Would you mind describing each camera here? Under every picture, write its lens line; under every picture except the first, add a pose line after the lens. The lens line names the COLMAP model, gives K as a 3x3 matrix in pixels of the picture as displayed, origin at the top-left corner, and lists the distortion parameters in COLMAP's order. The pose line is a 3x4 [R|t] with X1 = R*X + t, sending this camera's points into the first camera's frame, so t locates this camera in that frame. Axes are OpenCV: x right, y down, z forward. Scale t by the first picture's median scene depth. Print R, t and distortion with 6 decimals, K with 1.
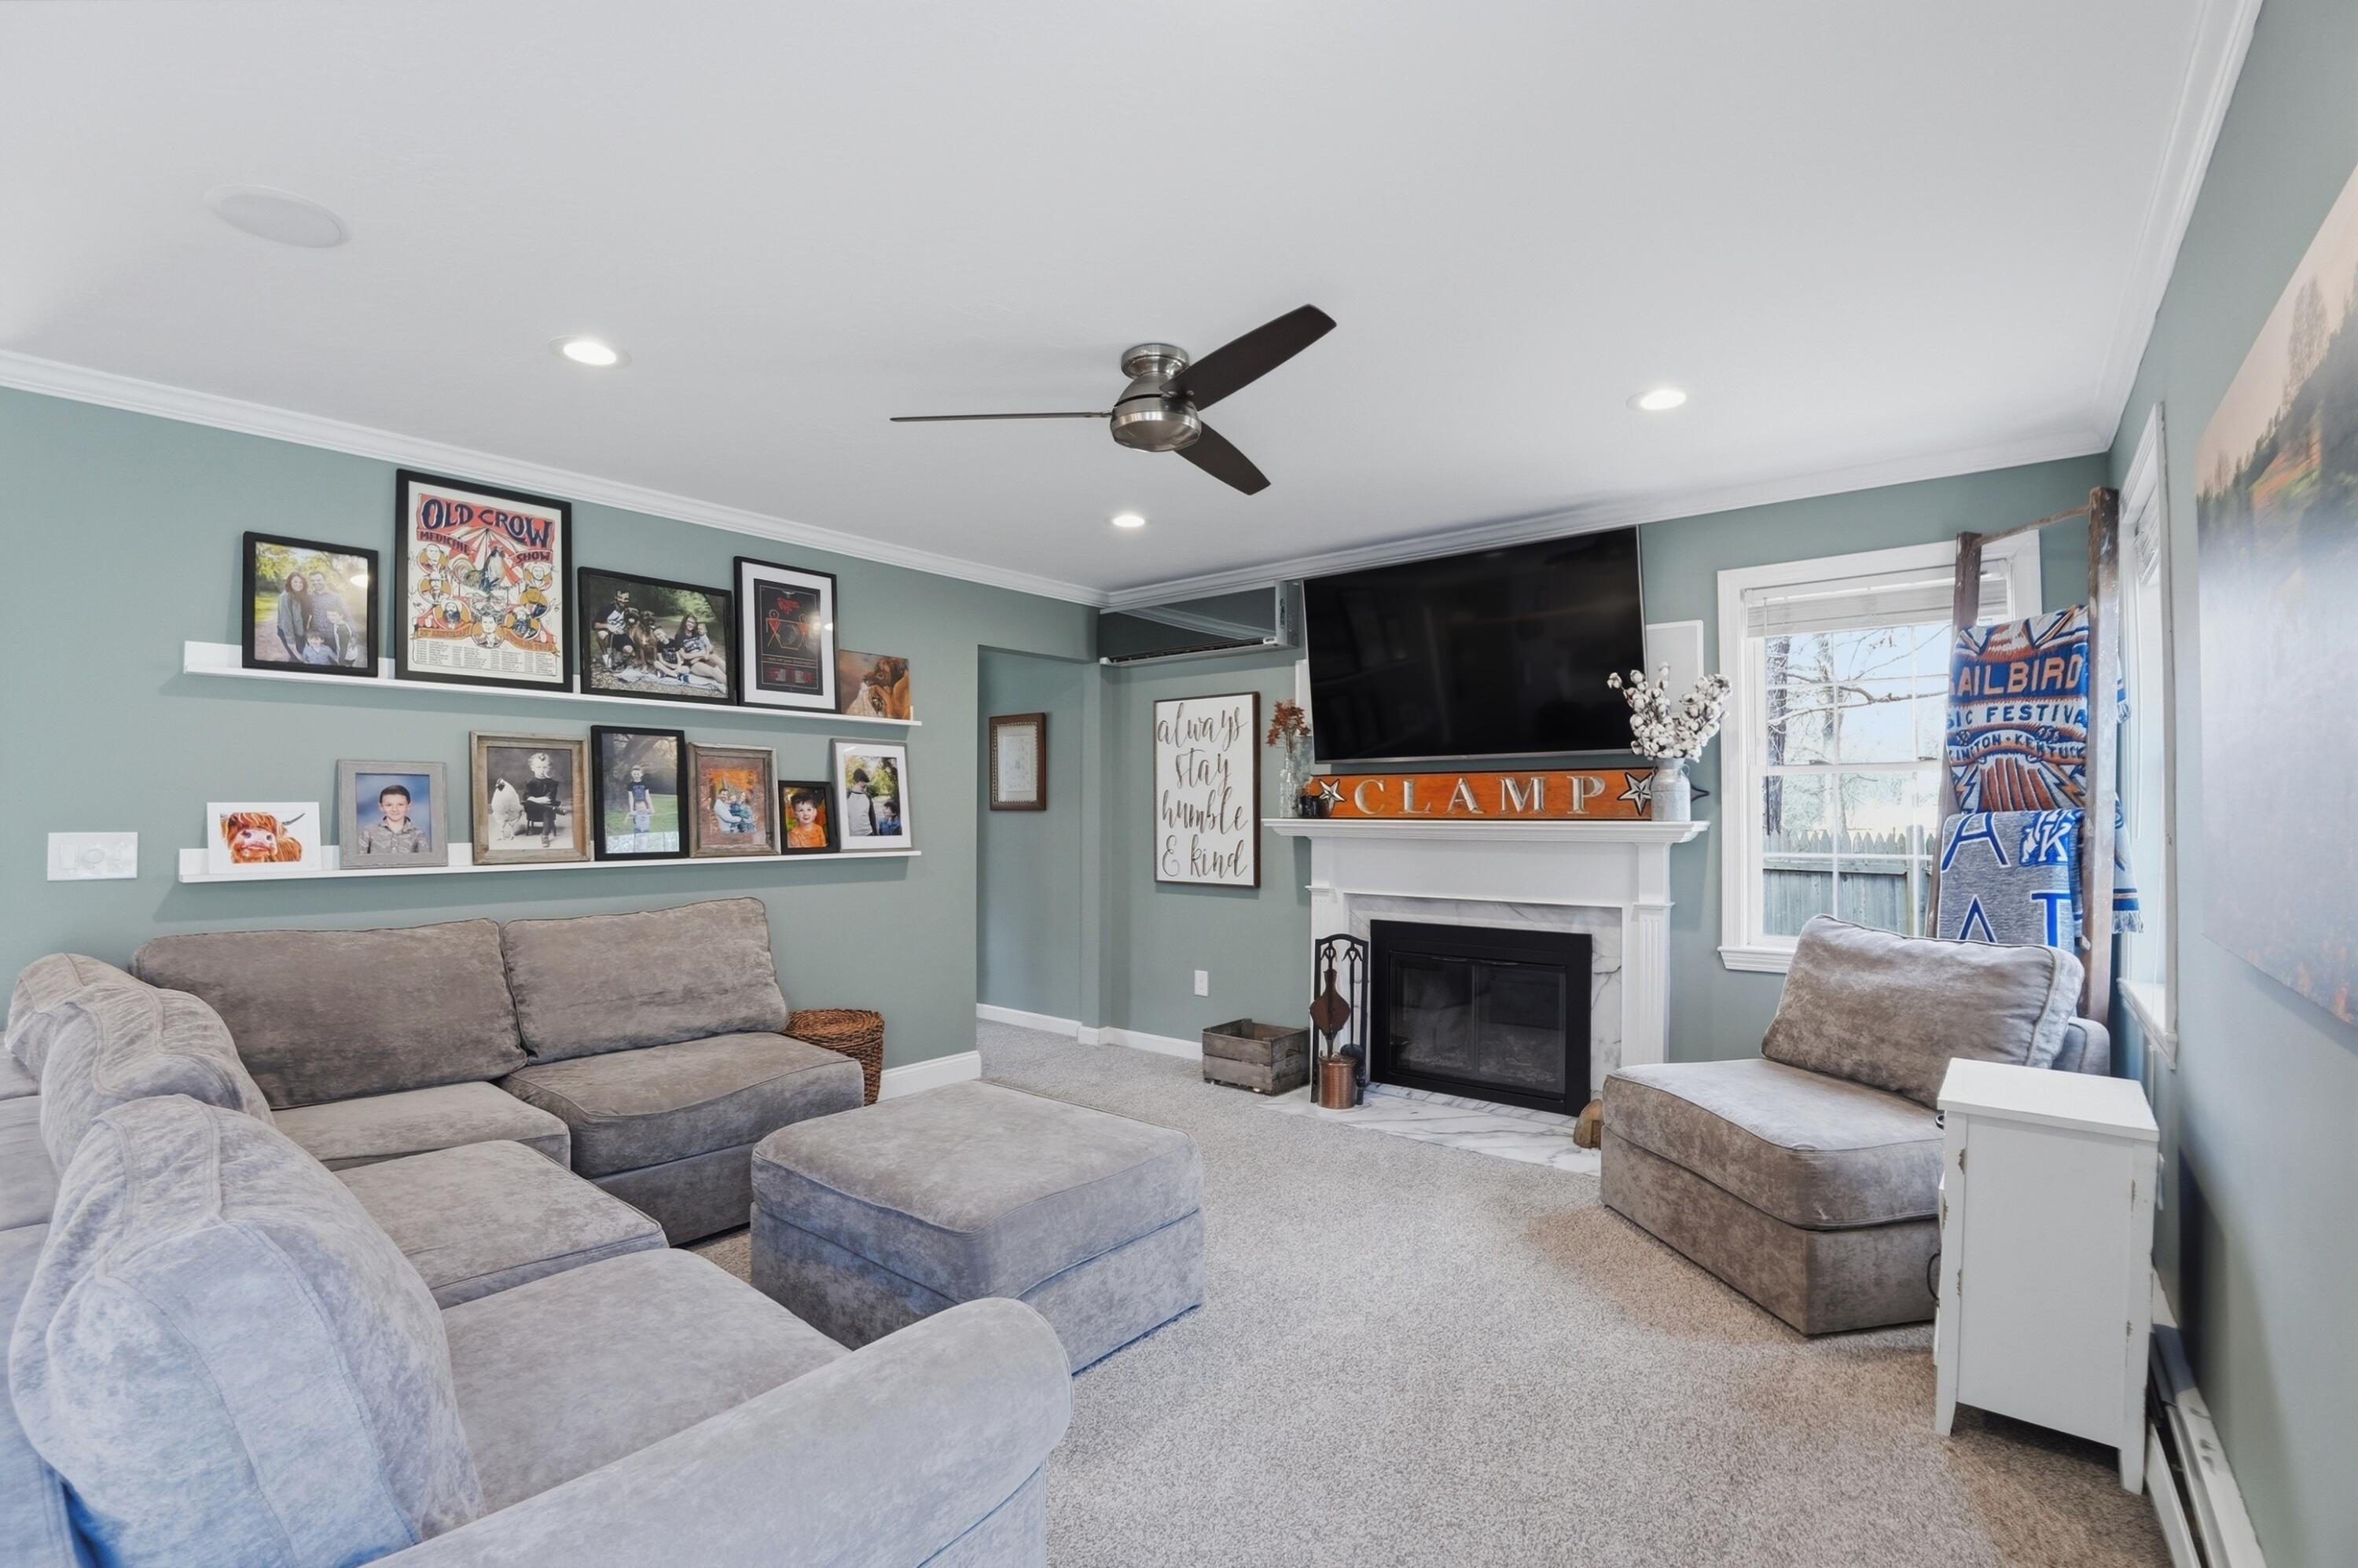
lens RADIAL K [[1019.8, 0, 1194.5], [0, 1019.8, 794.9], [0, 0, 1]] dist [-0.073867, 0.012341]
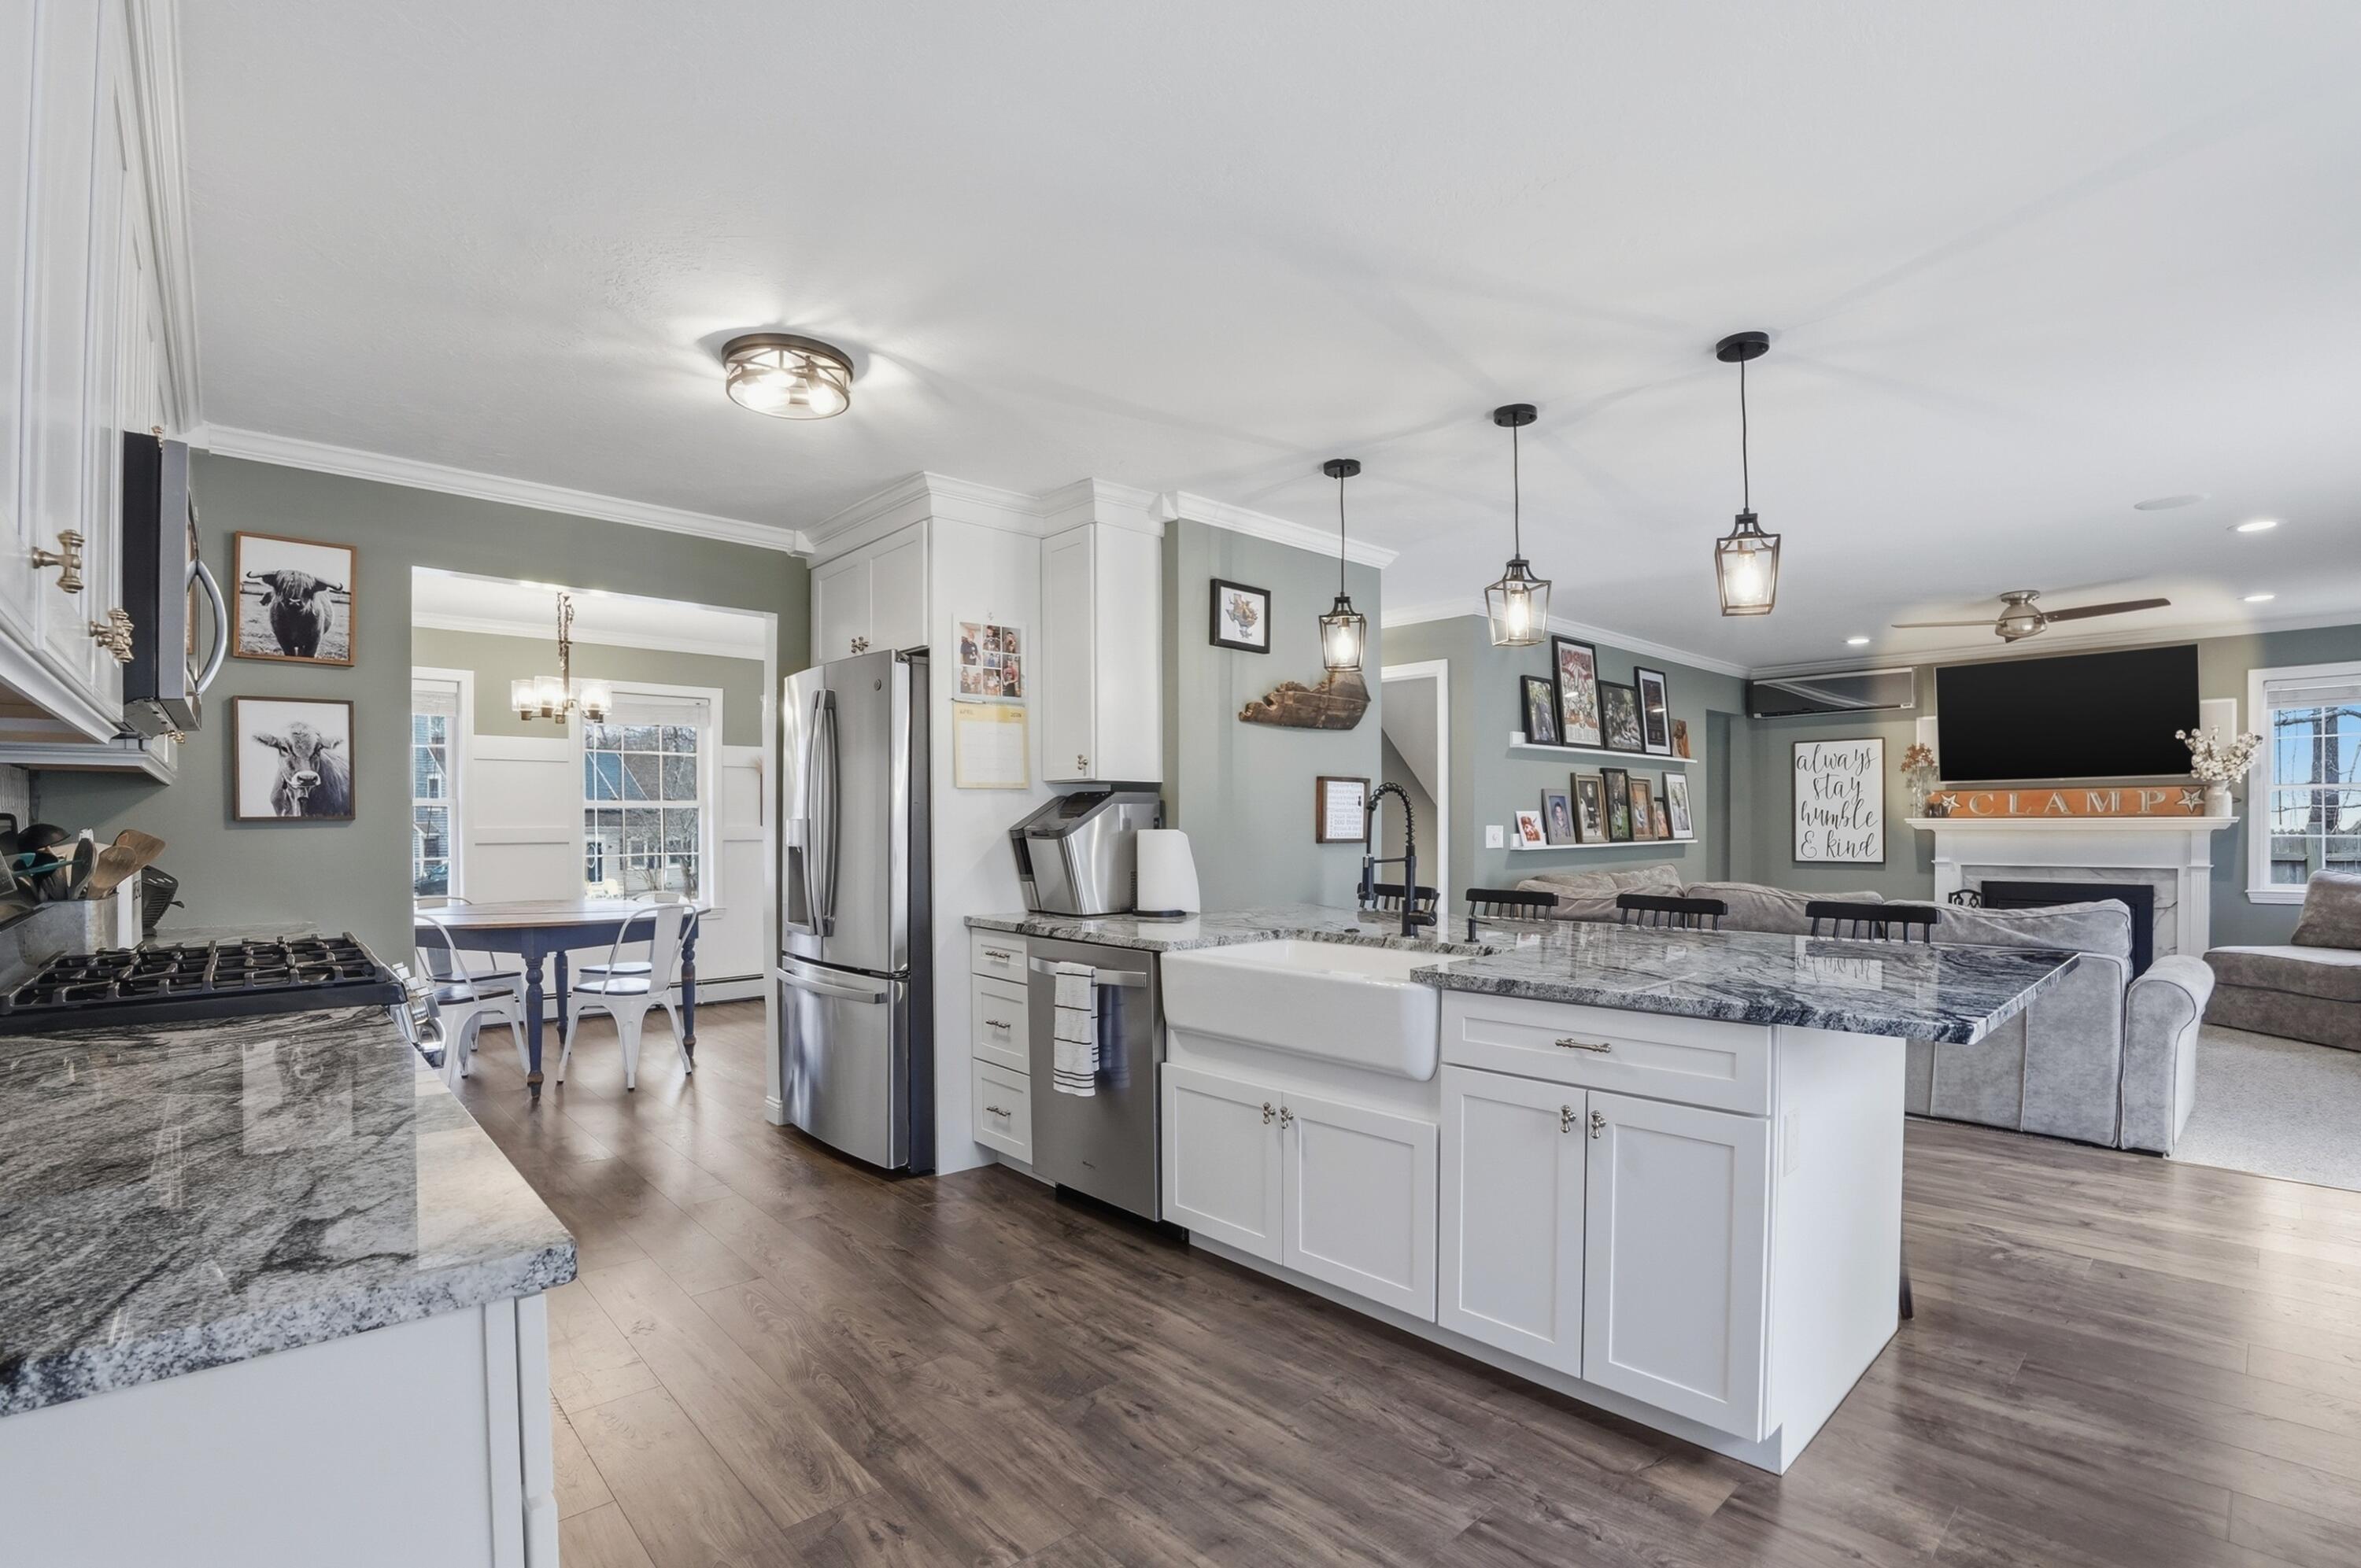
lens RADIAL K [[1079.1, 0, 1173.0], [0, 1079.1, 814.9], [0, 0, 1]] dist [-0.069472, 0.013681]
pose [[0.989624, -0.007294, -0.143496, -0.970258], [0.008256, 0.999947, 0.006105, -0.001836], [0.143444, -0.007226, 0.989632, -0.910616]]
